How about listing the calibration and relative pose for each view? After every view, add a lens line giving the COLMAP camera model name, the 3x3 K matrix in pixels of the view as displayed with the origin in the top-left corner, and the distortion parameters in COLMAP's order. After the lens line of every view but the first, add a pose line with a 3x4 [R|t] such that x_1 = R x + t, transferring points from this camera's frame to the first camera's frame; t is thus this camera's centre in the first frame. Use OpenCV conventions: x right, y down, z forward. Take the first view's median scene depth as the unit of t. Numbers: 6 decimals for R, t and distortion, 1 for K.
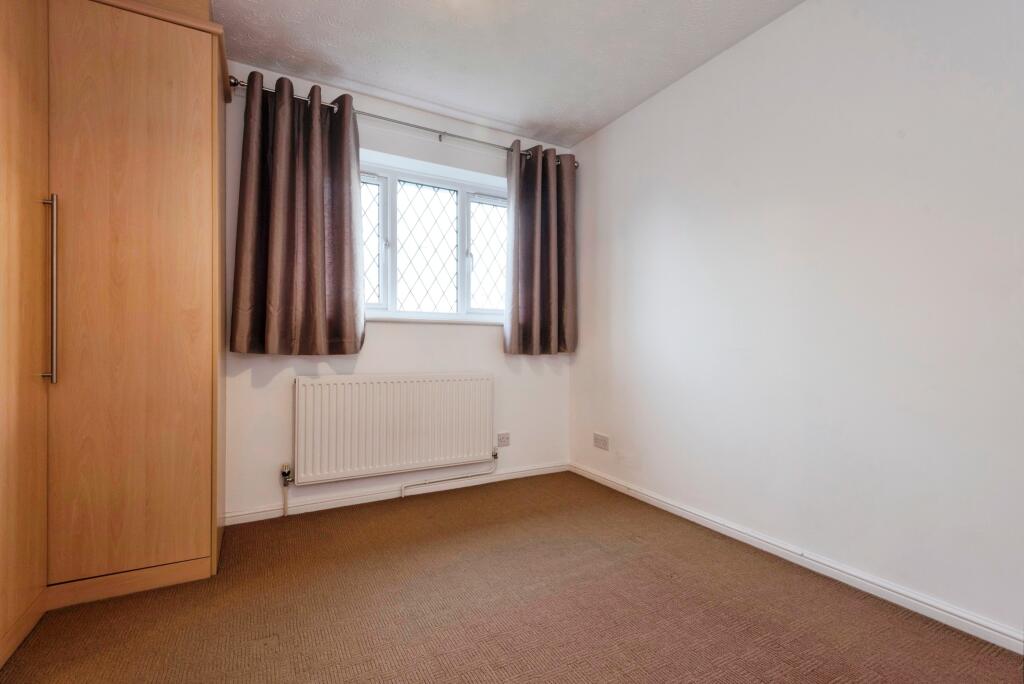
lens RADIAL K [[468.0, 0, 512.0], [0, 468.0, 342.0], [0, 0, 1]] dist [0.001204, -0.000597]
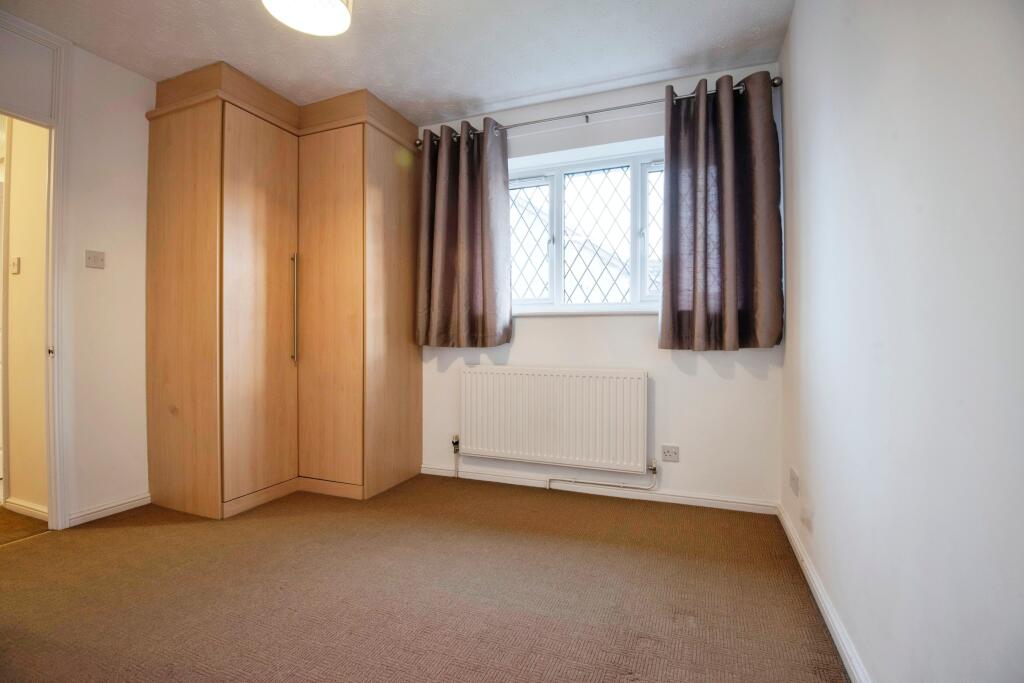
lens RADIAL K [[474.6, 0, 510.5], [0, 474.6, 335.6], [0, 0, 1]] dist [-0.021316, -0.000306]
pose [[0.623469, -0.007904, -0.781808, 0.494659], [0.006498, 0.999967, -0.004928, 0.004739], [0.781821, -0.002007, 0.623500, 0.286320]]
